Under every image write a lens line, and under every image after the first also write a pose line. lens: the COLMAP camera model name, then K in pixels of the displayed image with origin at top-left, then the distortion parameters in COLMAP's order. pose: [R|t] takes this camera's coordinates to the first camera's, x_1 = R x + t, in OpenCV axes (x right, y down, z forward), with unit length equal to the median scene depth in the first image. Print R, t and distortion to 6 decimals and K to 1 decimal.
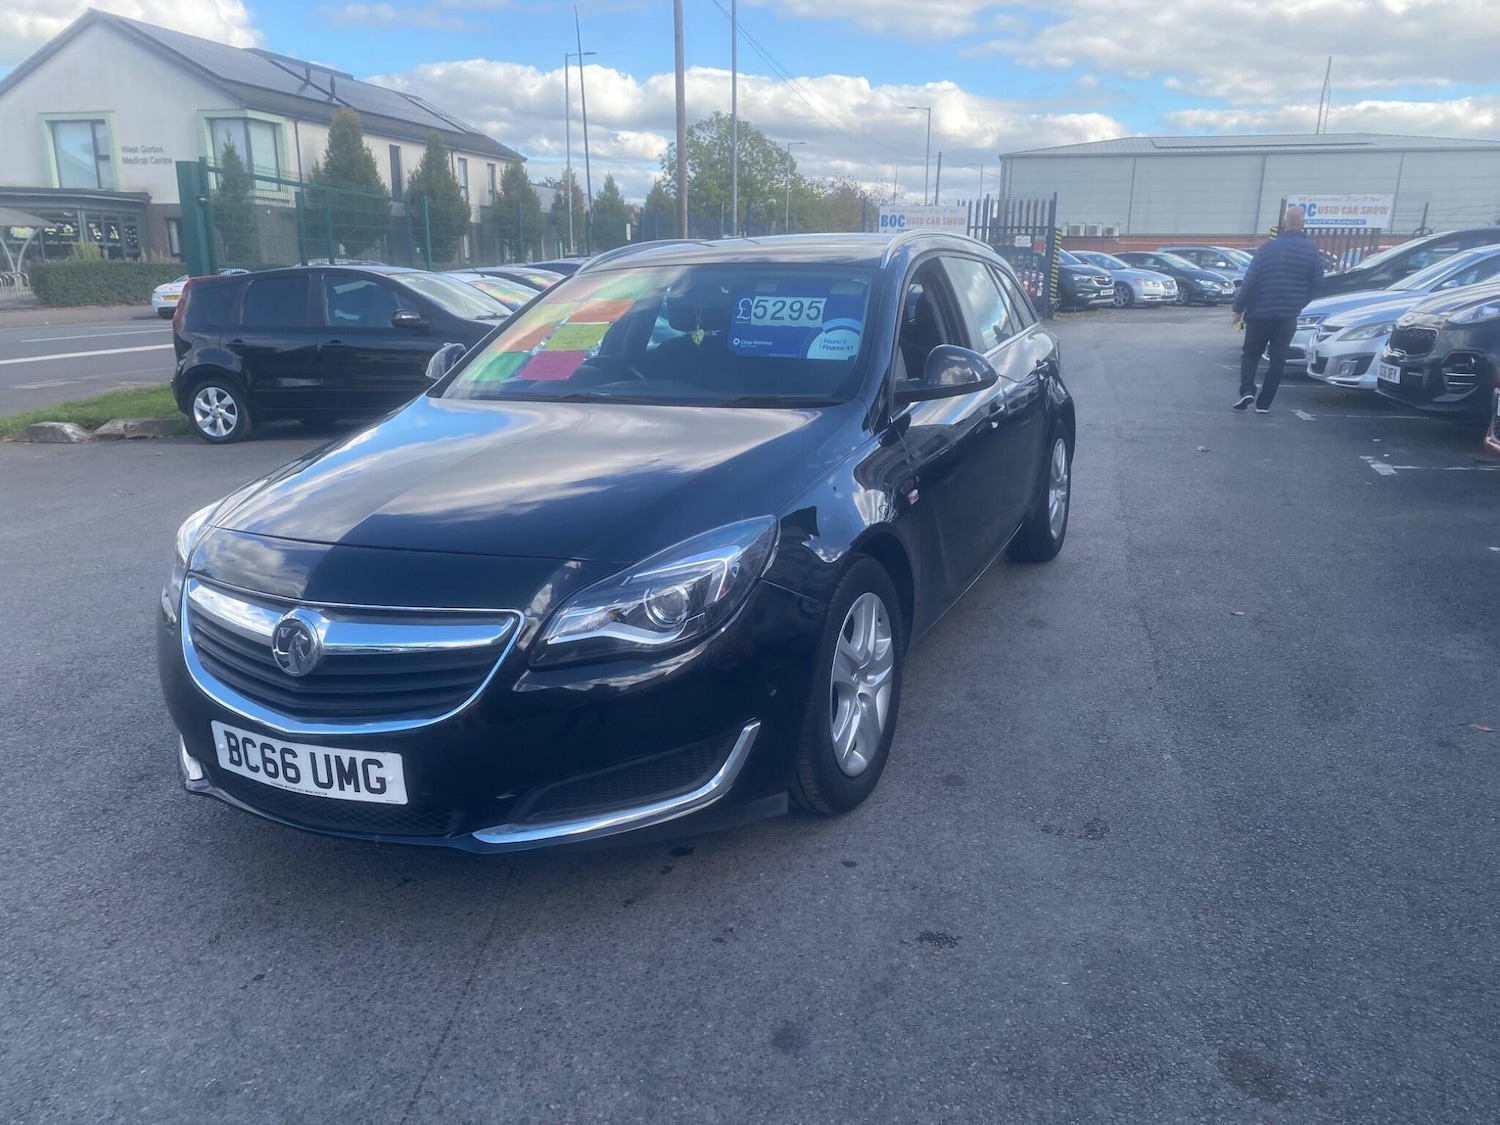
lens RADIAL K [[1132.1, 0, 762.7], [0, 1132.1, 571.4], [0, 0, 1]] dist [0.016787, -0.011926]
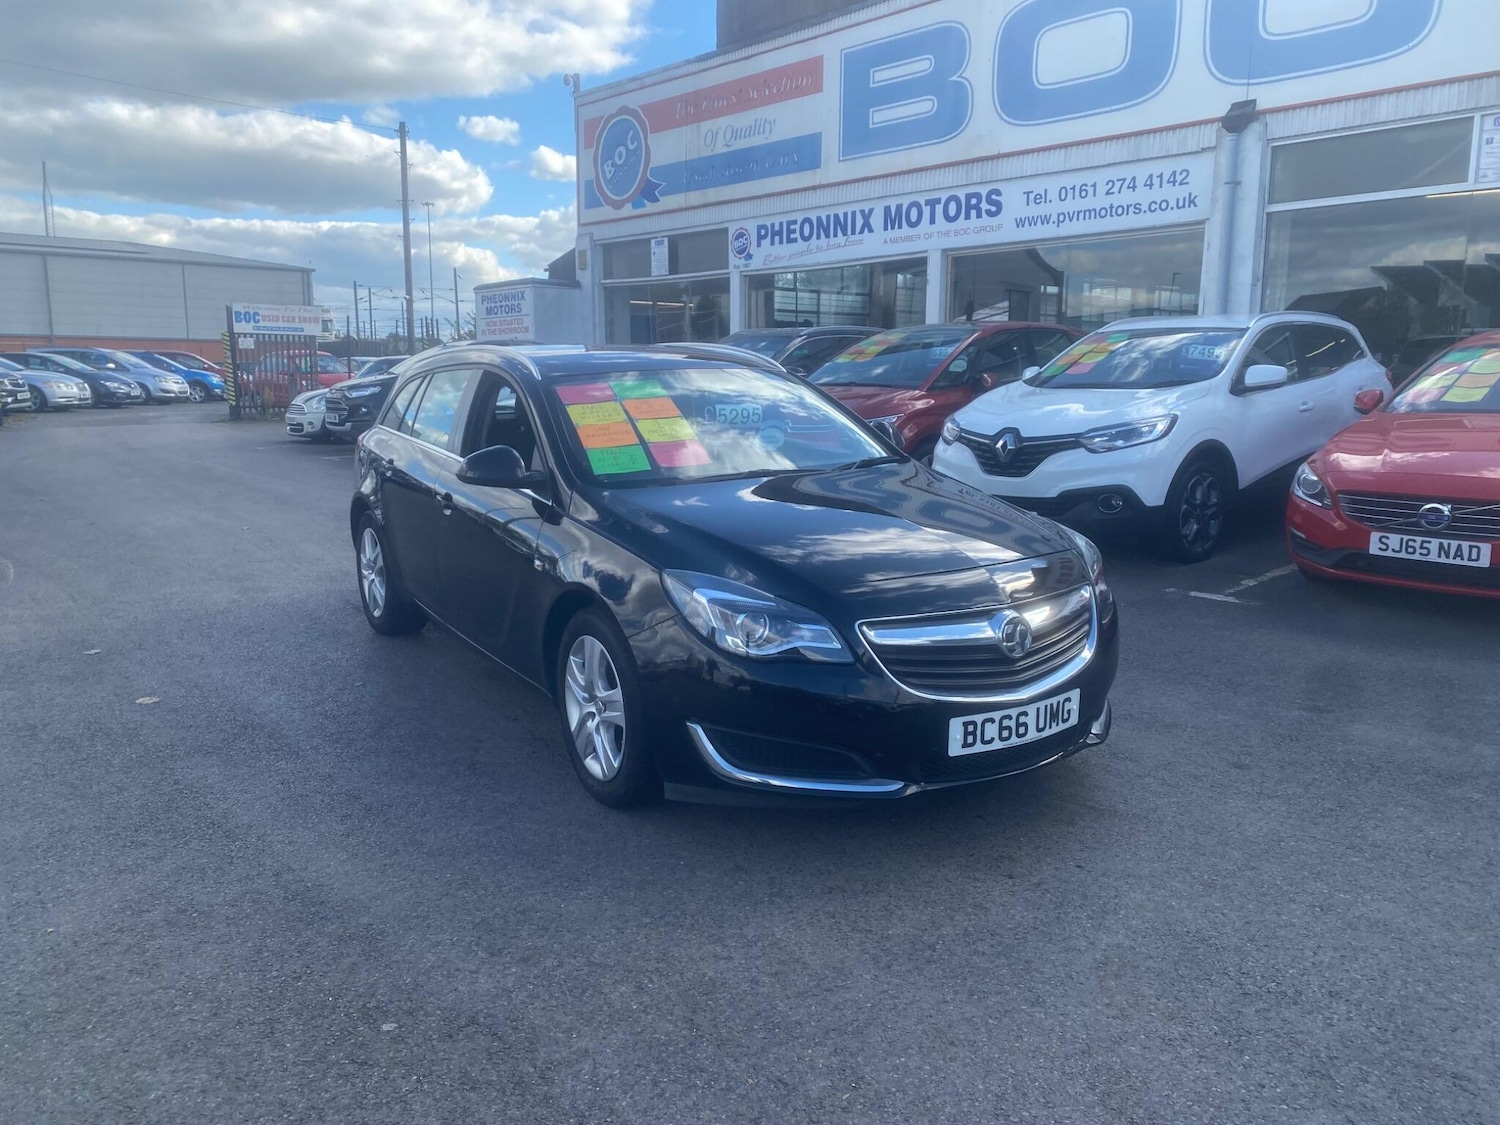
lens RADIAL K [[1138.3, 0, 729.4], [0, 1138.3, 555.3], [0, 0, 1]] dist [0.026122, -0.024205]
pose [[0.570892, -0.134195, 0.809984, -0.121436], [0.214412, 0.976685, 0.010692, -0.008572], [-0.792534, 0.167566, 0.586354, 0.030750]]
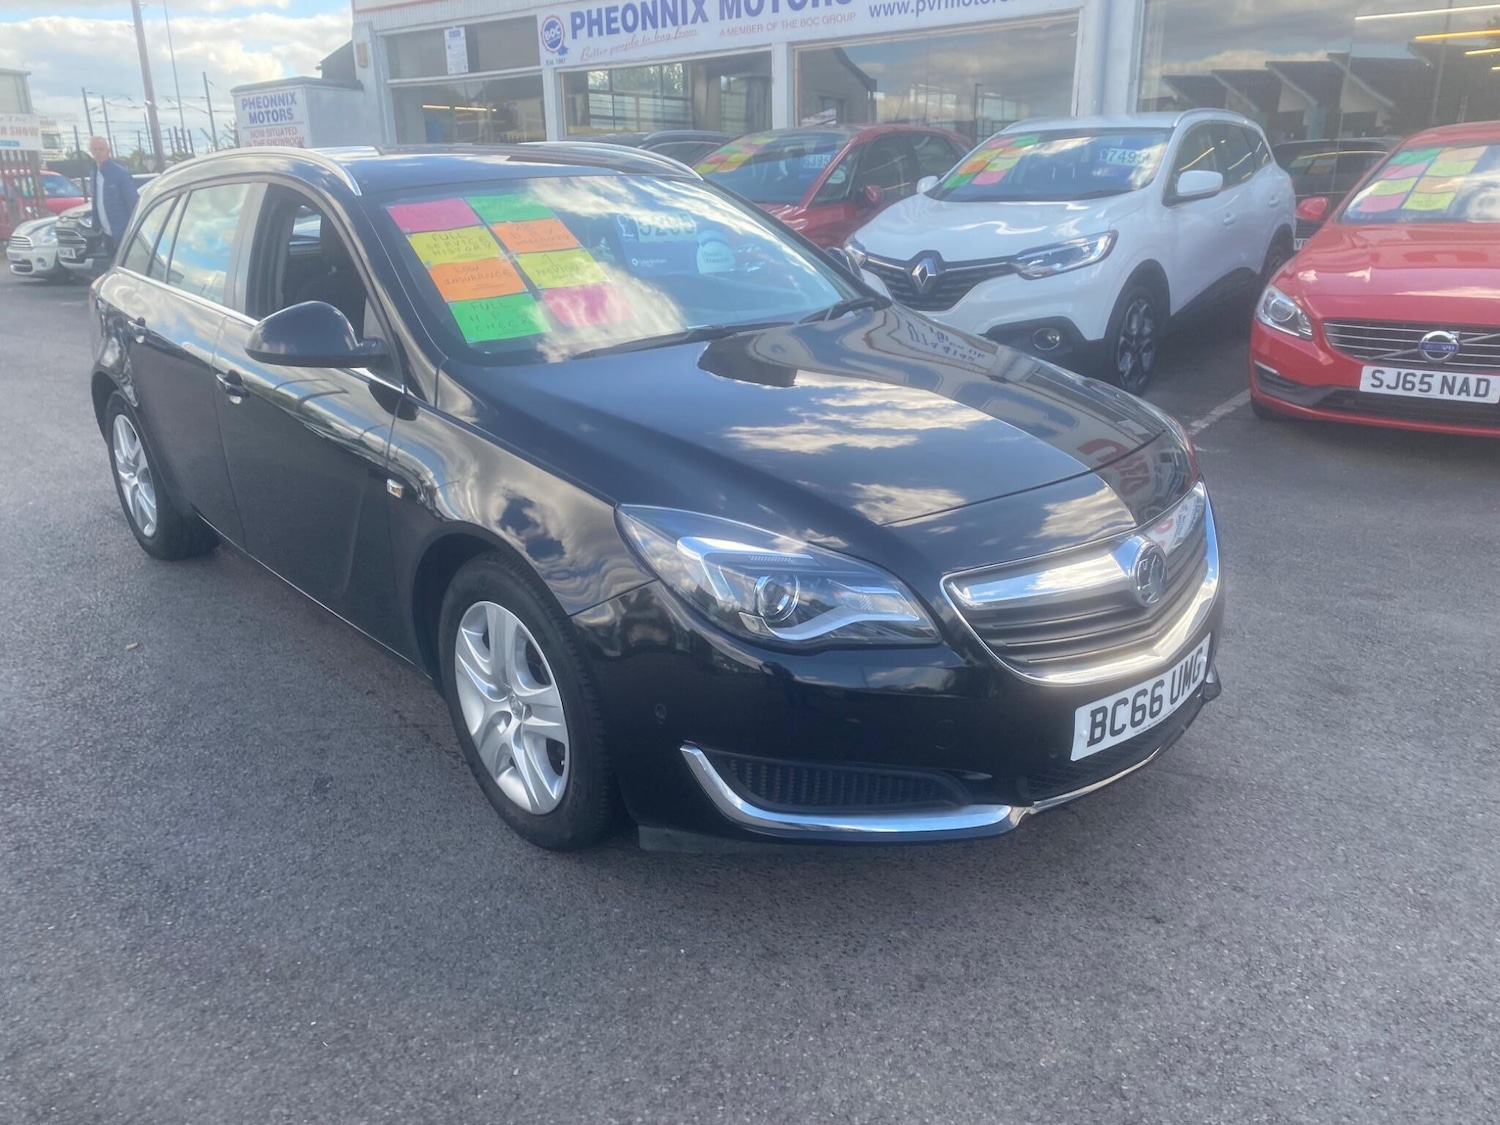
lens RADIAL K [[1136.0, 0, 759.7], [0, 1136.0, 560.4], [0, 0, 1]] dist [0.020396, -0.020287]
pose [[0.403938, -0.292920, 0.866621, -0.095638], [0.250278, 0.946590, 0.203294, -0.015602], [-0.879883, 0.134778, 0.455675, 0.059649]]
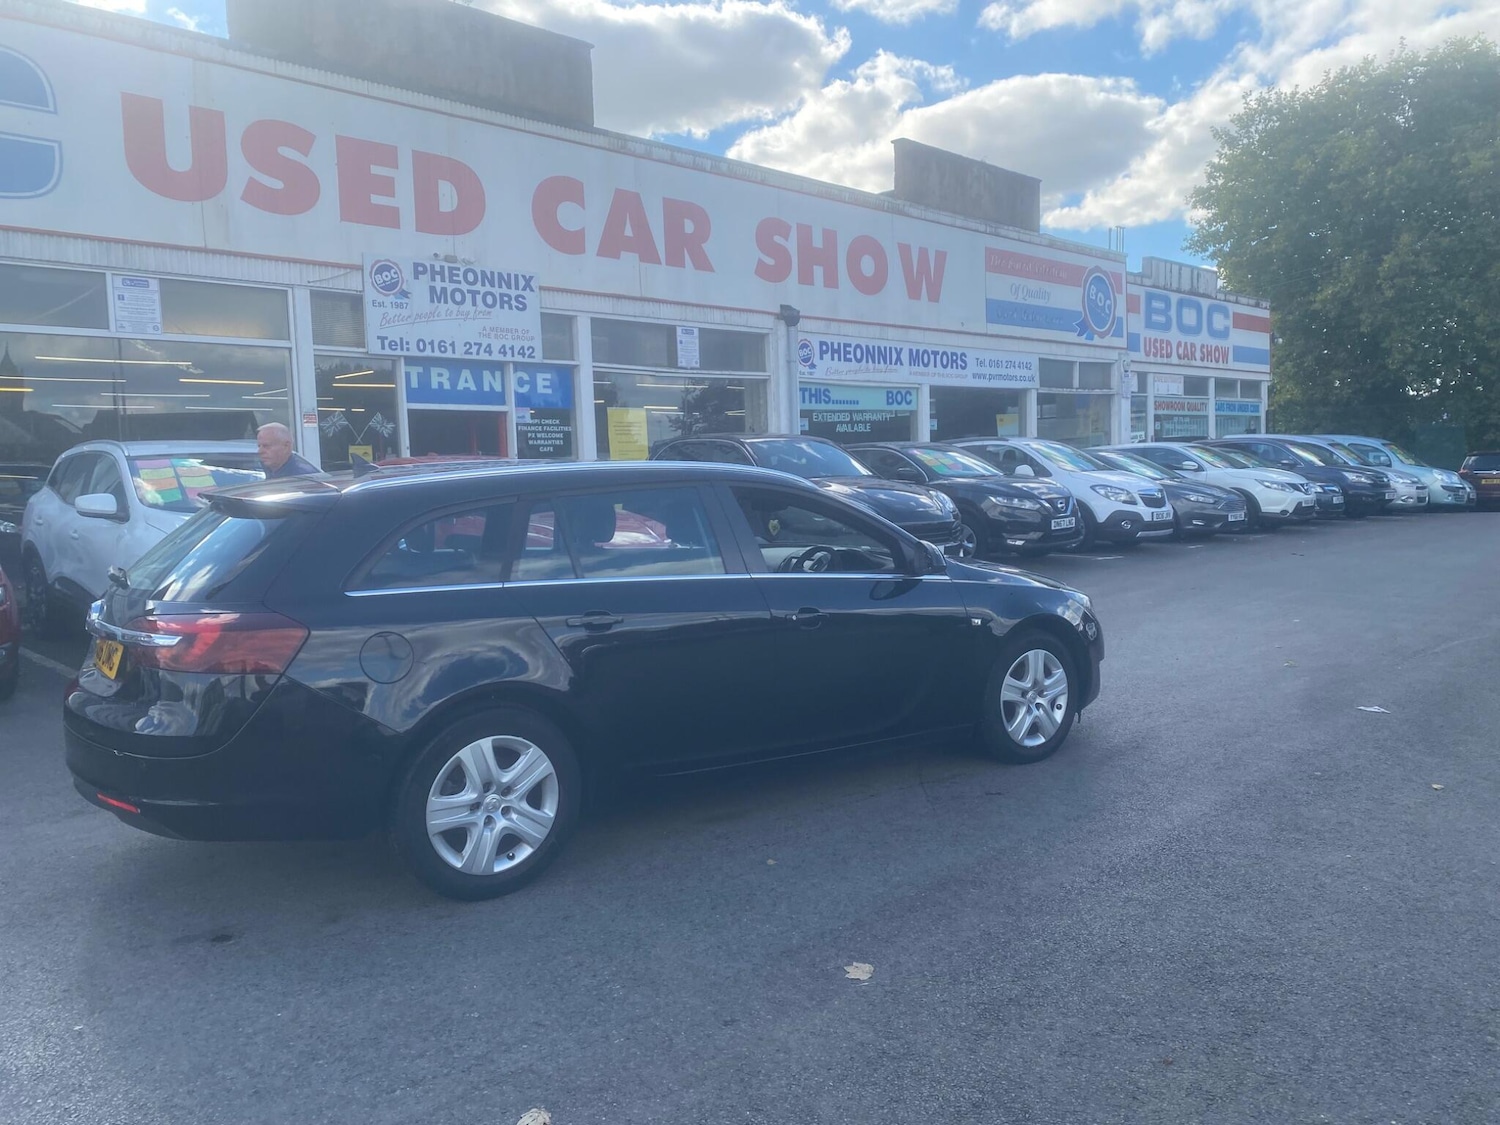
lens RADIAL K [[1133.0, 0, 761.7], [0, 1133.0, 561.1], [0, 0, 1]] dist [0.052100, -0.073950]
pose [[-0.864522, -0.019115, 0.502232, -0.089971], [0.153610, 0.941411, 0.300249, -0.070635], [-0.478546, 0.336719, -0.810934, 0.255536]]
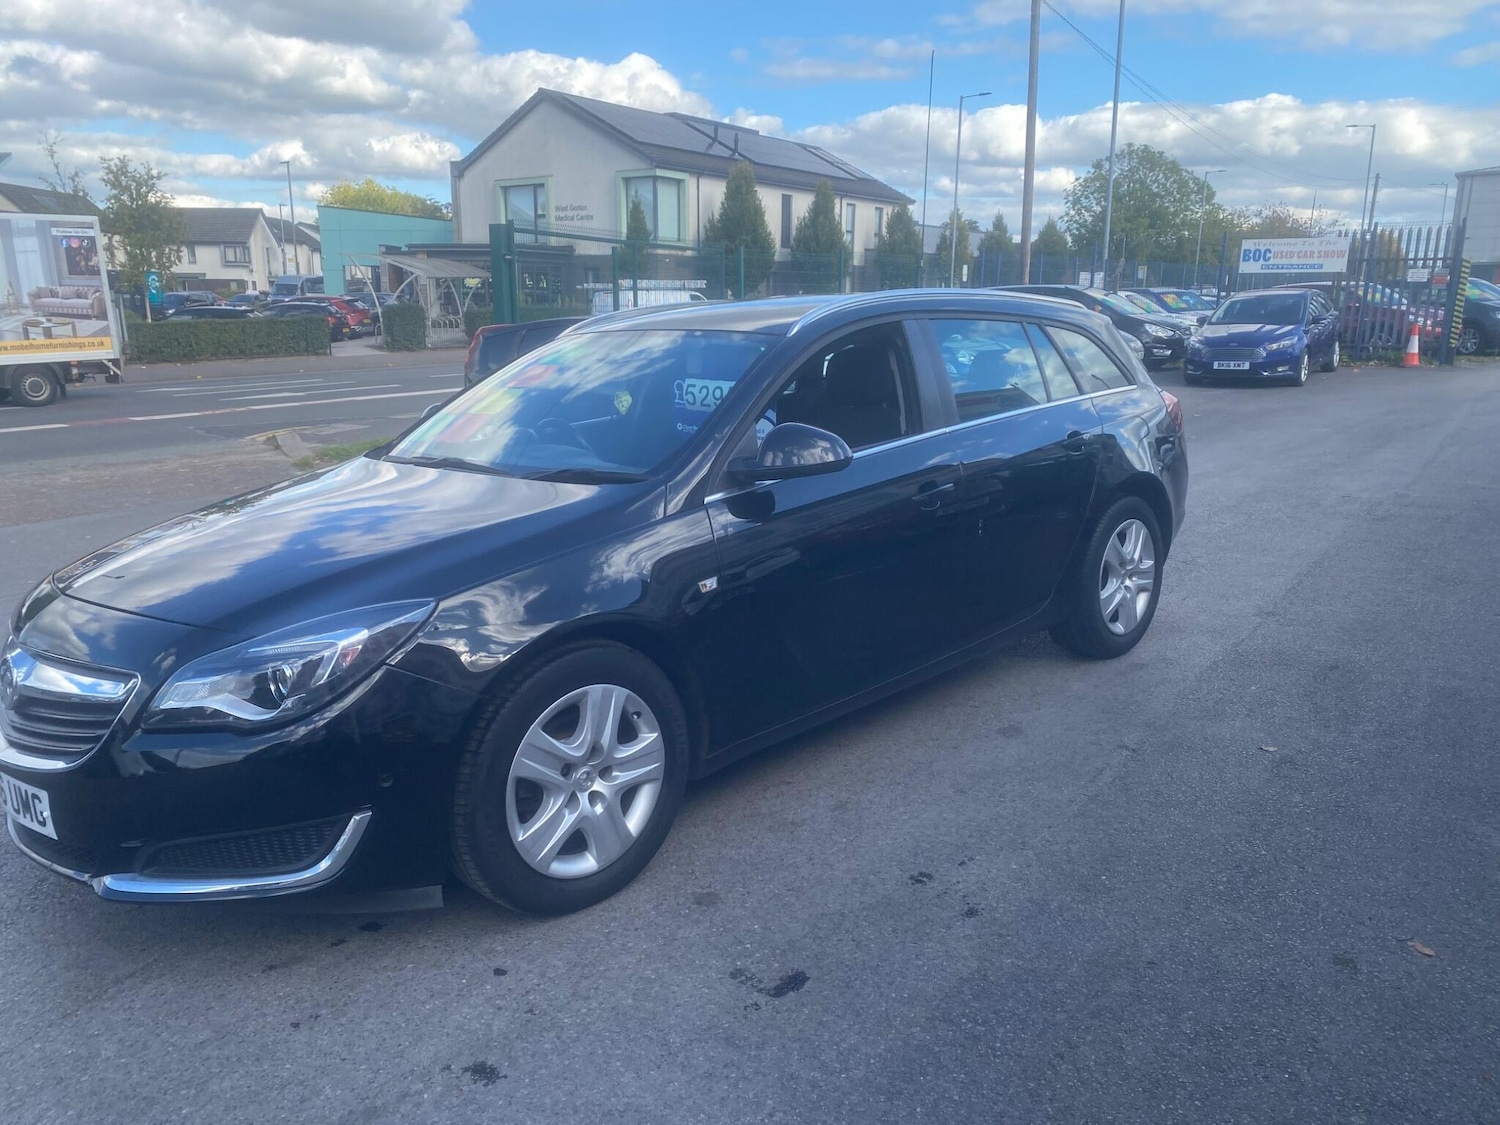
lens RADIAL K [[1132.2, 0, 738.3], [0, 1132.2, 574.3], [0, 0, 1]] dist [0.028695, -0.027531]
pose [[0.936232, 0.072991, -0.343719, 0.044857], [-0.083143, 0.996427, -0.014868, -0.005935], [0.341406, 0.042497, 0.938955, 0.012859]]
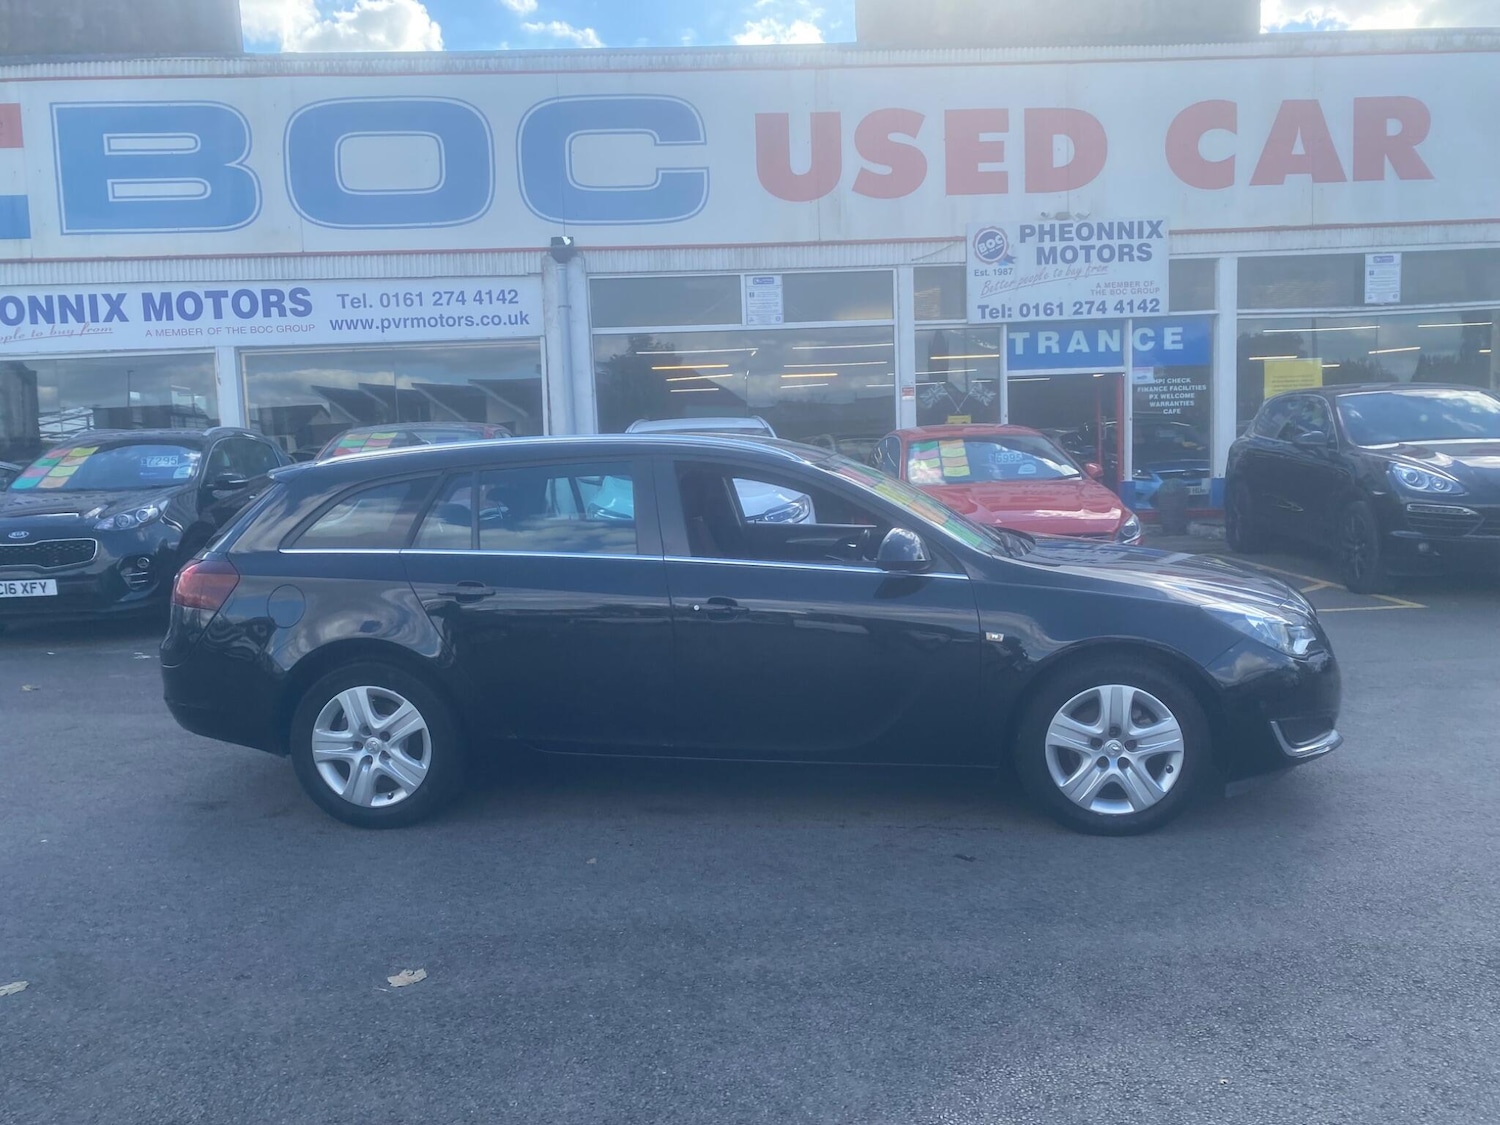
lens RADIAL K [[1137.0, 0, 760.1], [0, 1137.0, 578.3], [0, 0, 1]] dist [0.023423, -0.026246]
pose [[-0.292675, -0.089277, 0.952035, -0.144540], [0.278944, 0.944355, 0.174309, -0.044828], [-0.914621, 0.316580, -0.251486, 0.167882]]
